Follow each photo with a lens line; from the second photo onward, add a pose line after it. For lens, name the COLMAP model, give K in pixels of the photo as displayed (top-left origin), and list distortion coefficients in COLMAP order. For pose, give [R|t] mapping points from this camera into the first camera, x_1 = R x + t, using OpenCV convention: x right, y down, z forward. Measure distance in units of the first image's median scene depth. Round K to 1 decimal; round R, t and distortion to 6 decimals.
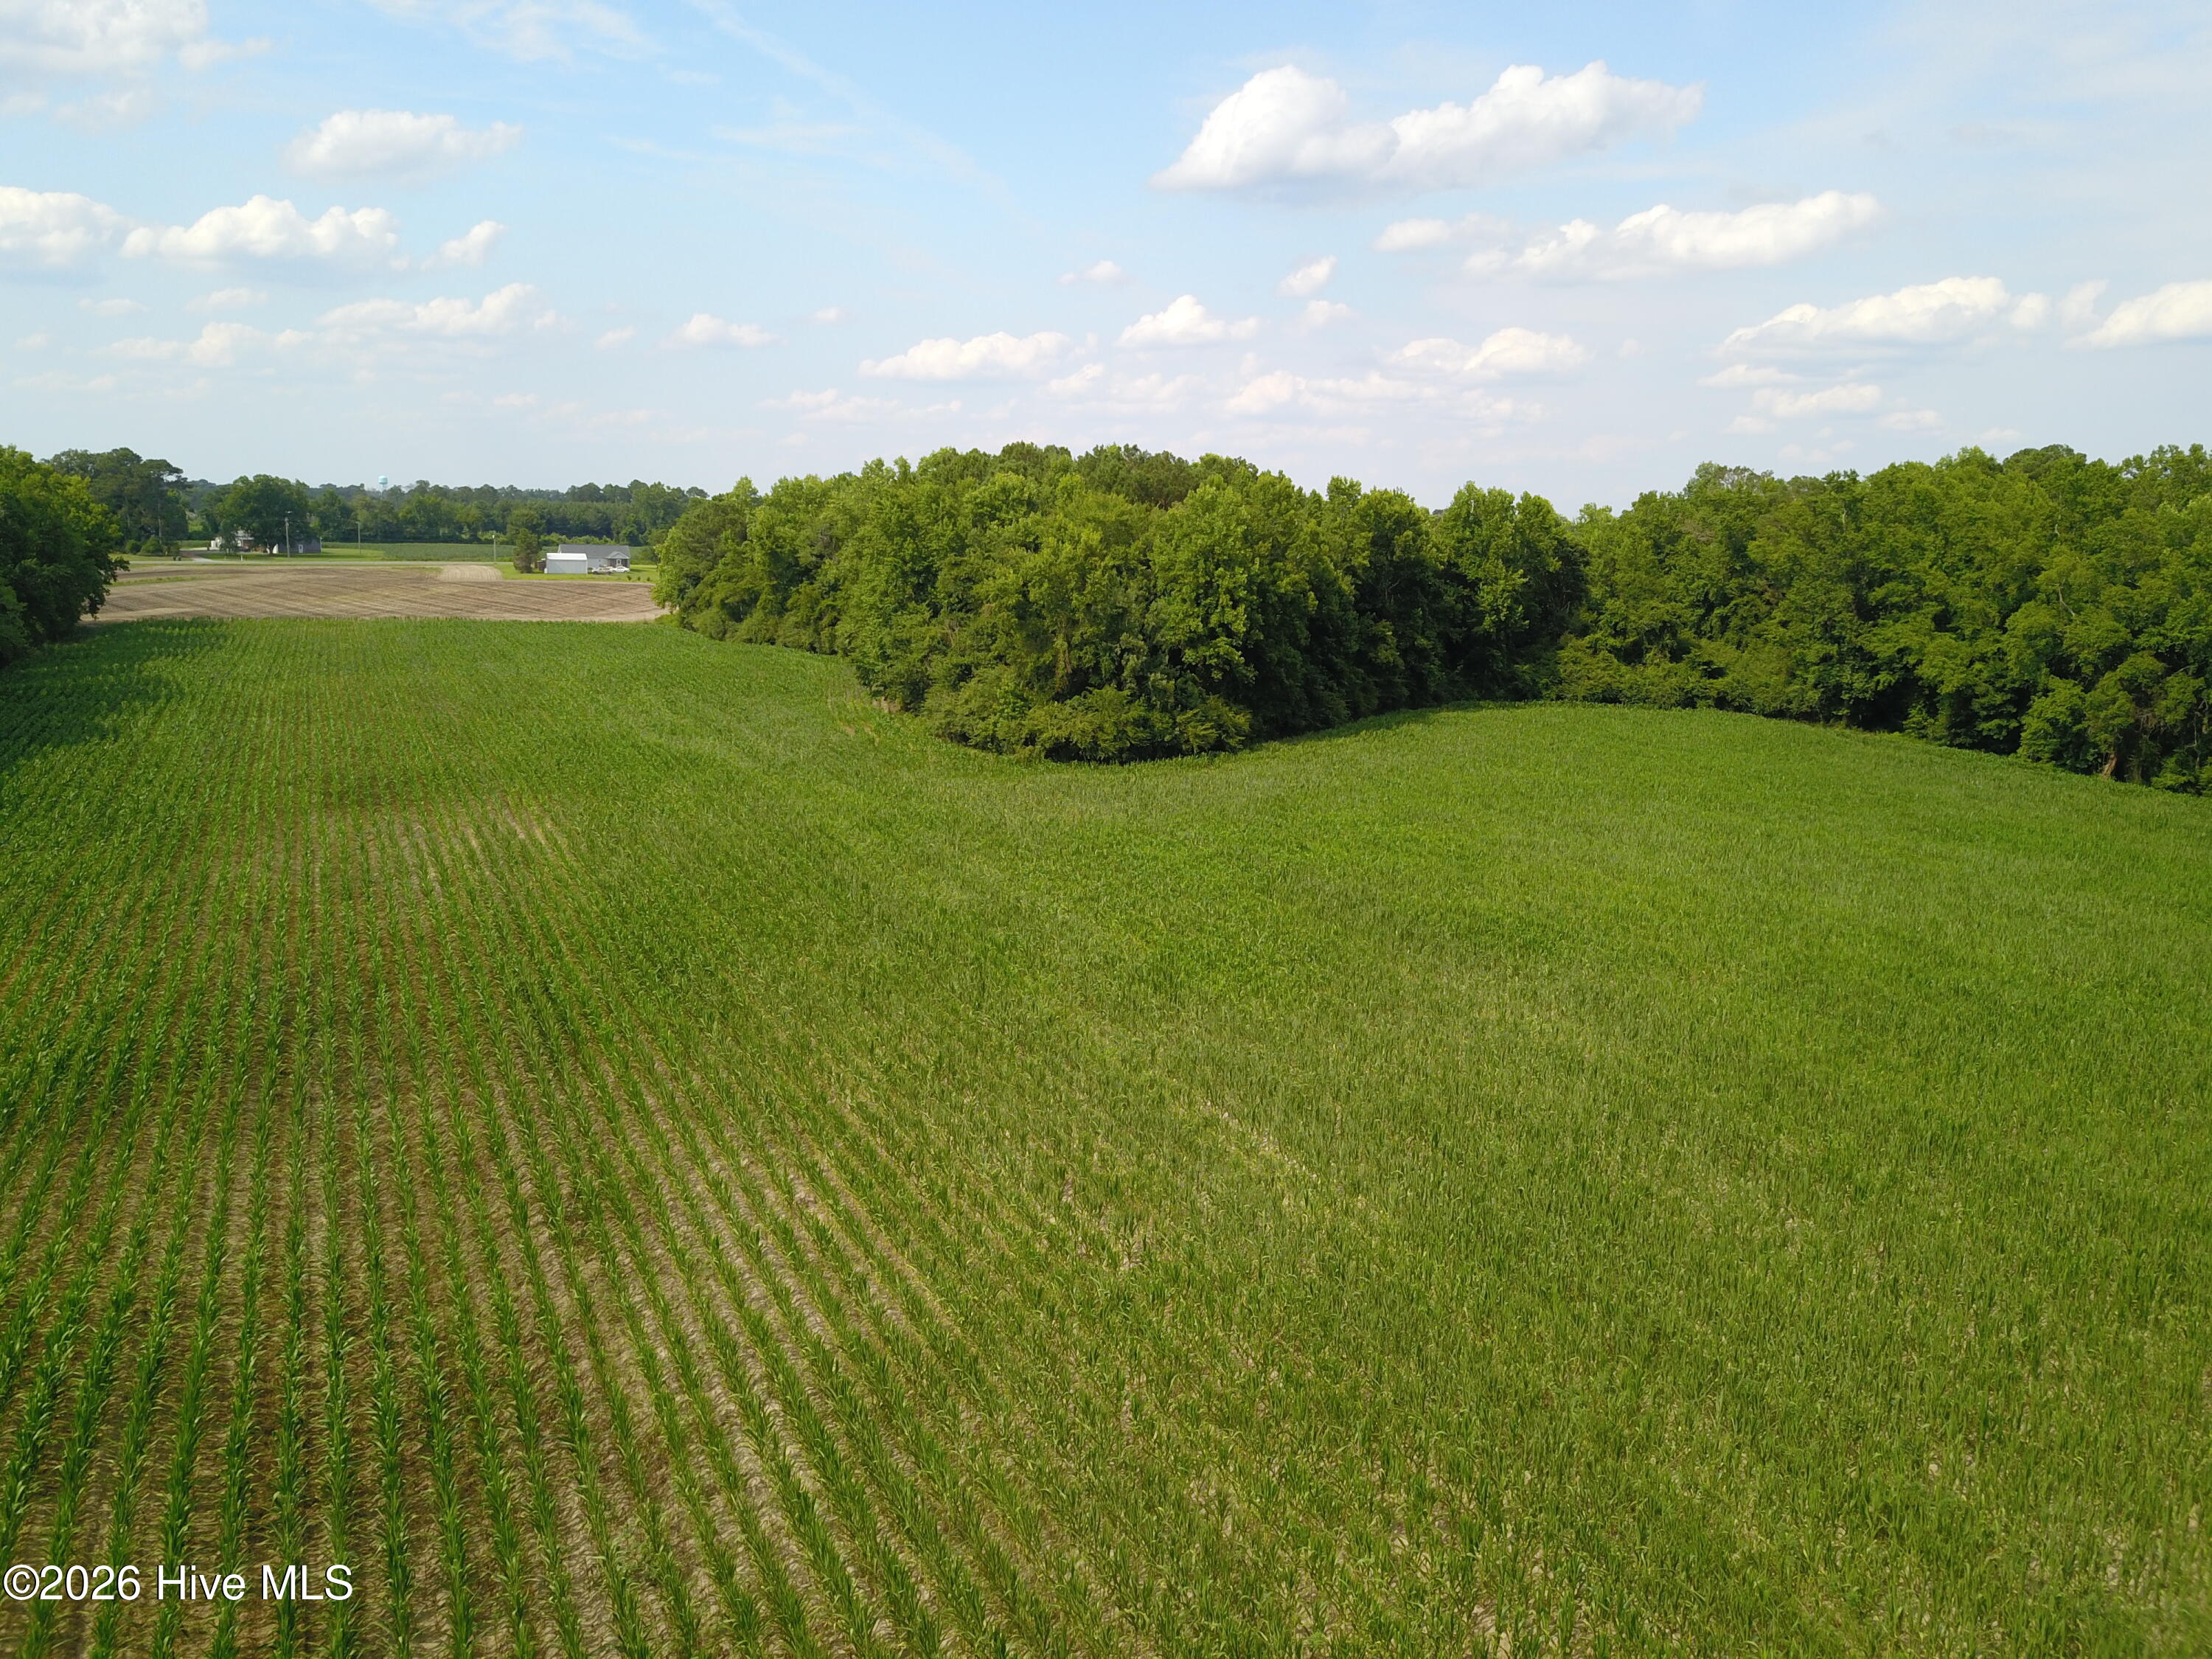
lens RADIAL K [[1645.5, 0, 1106.0], [0, 1645.5, 829.5], [0, 0, 1]] dist [0.122486, 0.000131]
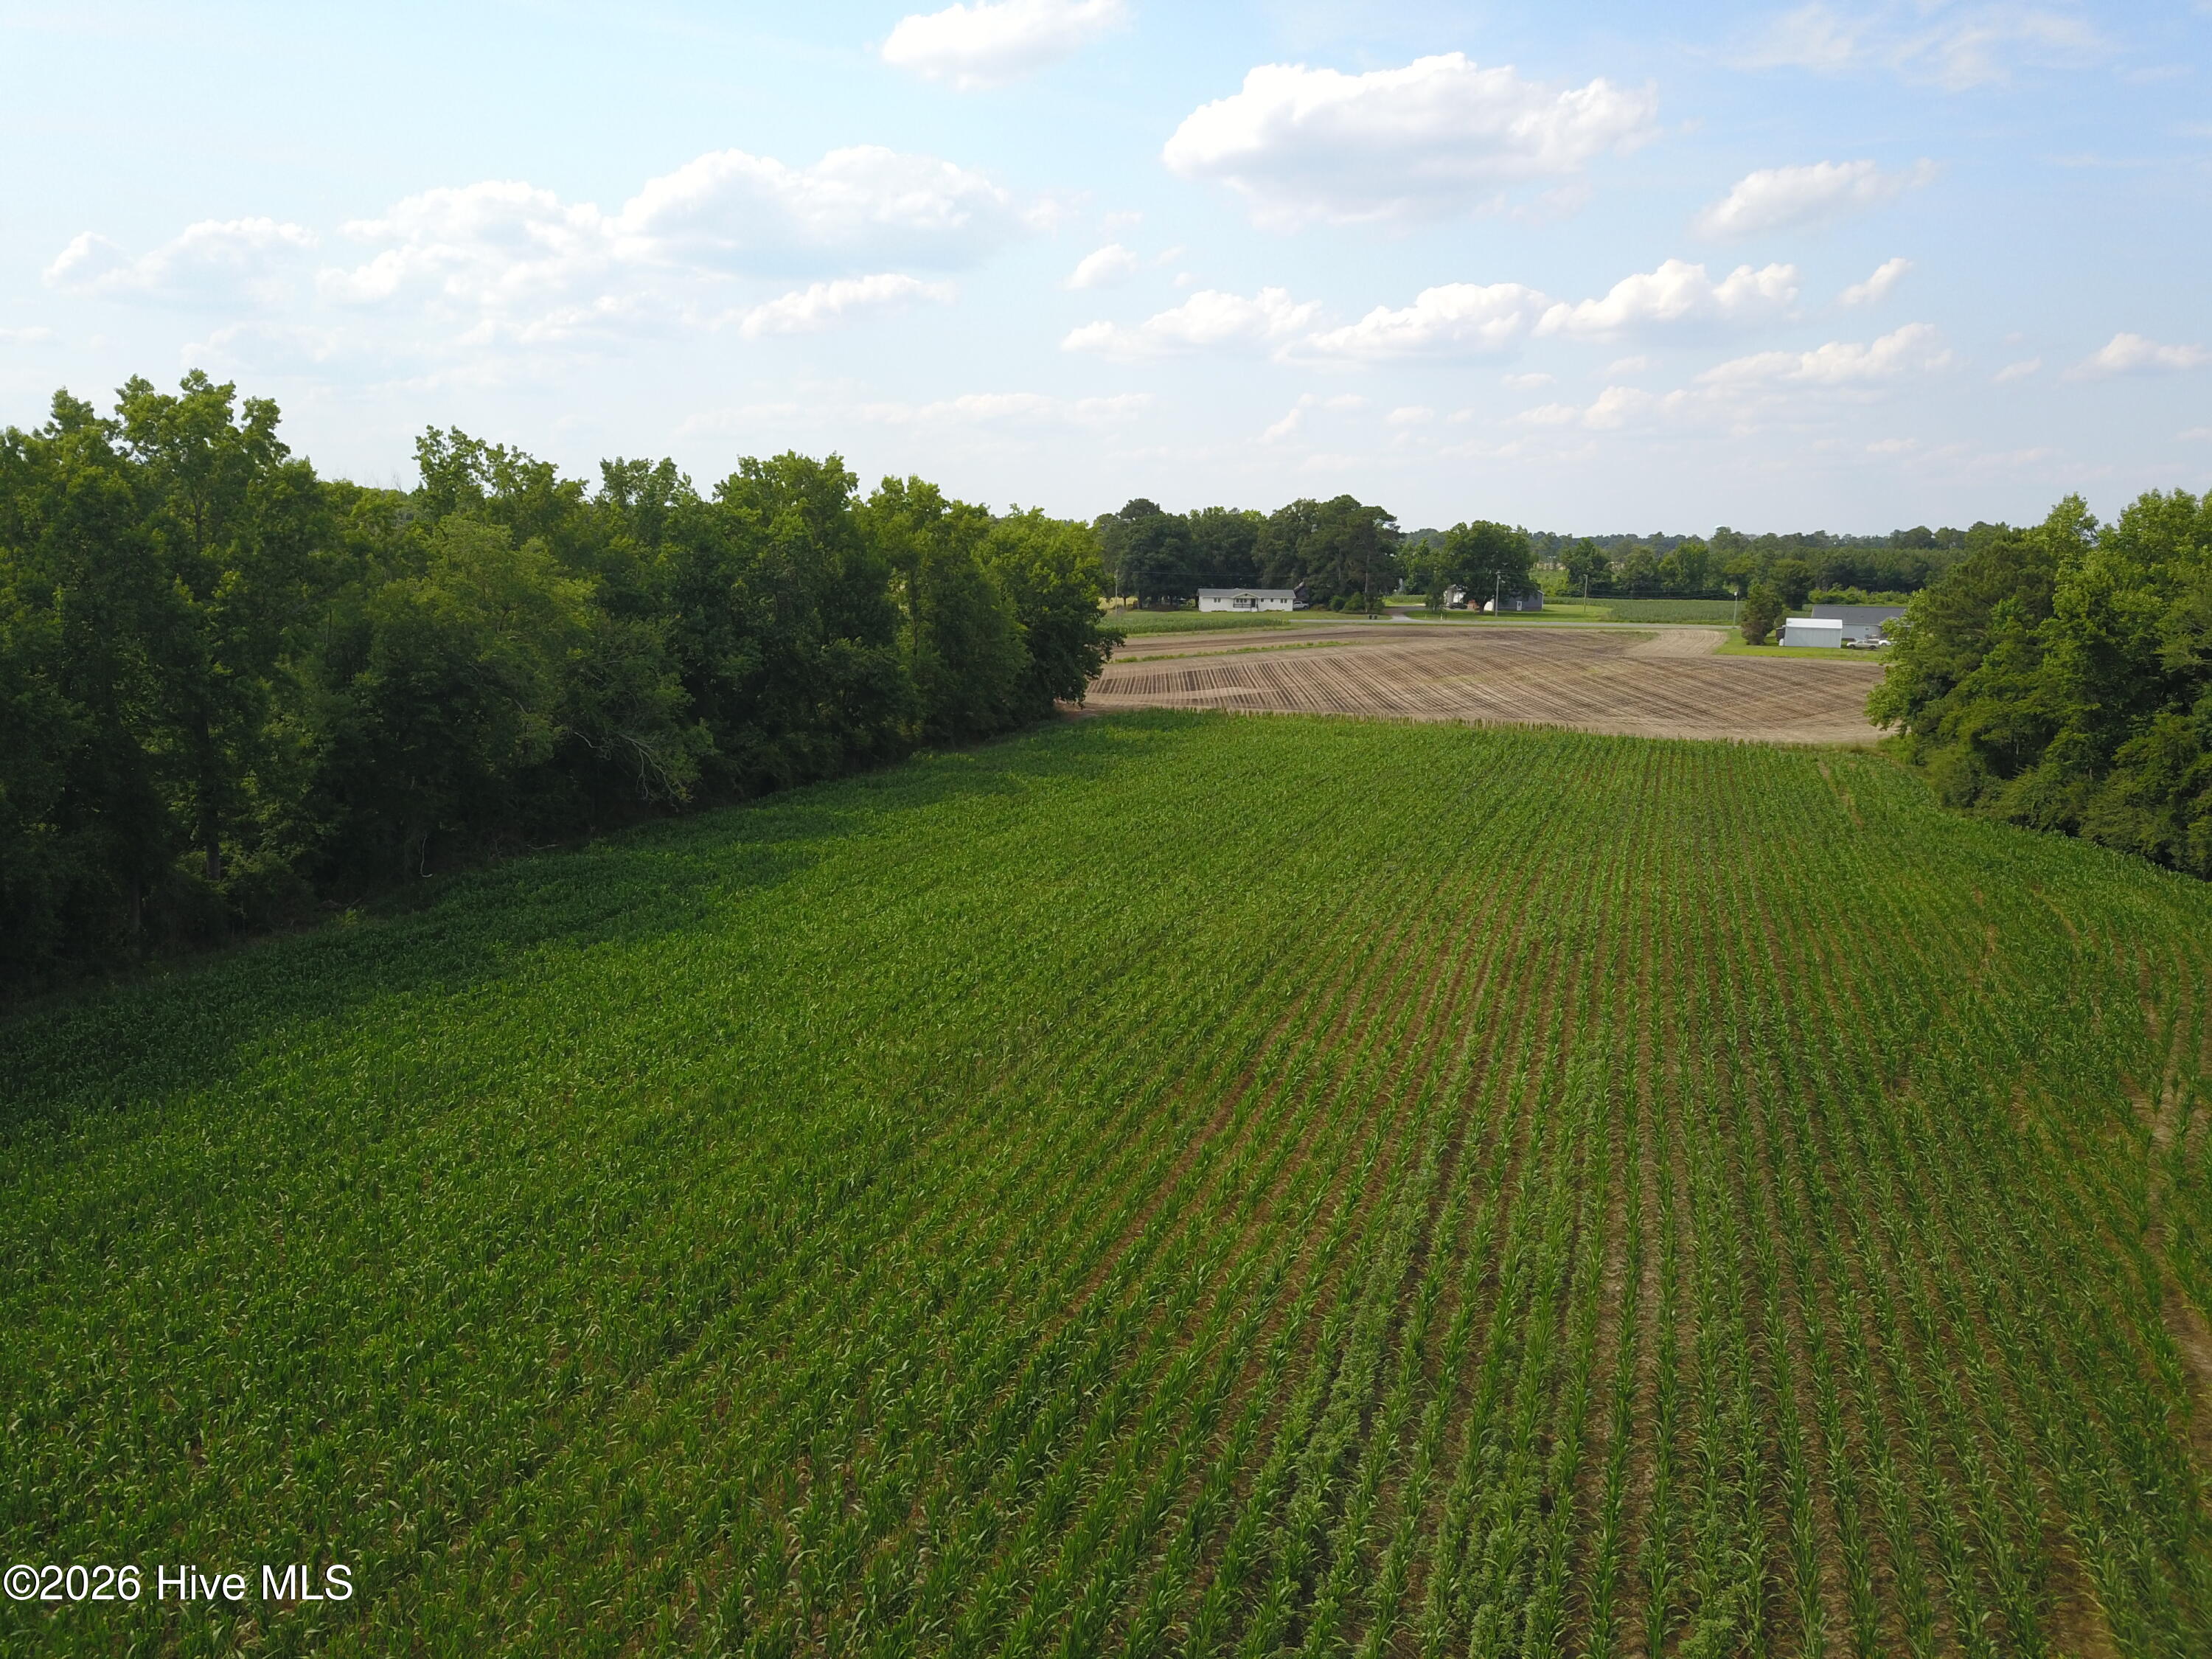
lens RADIAL K [[1771.6, 0, 1108.7], [0, 1771.6, 801.6], [0, 0, 1]] dist [0.077509, -0.111907]
pose [[0.745033, 0.102843, -0.659051, -0.061442], [-0.137790, 0.990461, -0.001209, -0.074046], [0.652640, 0.091711, 0.752097, 0.386816]]
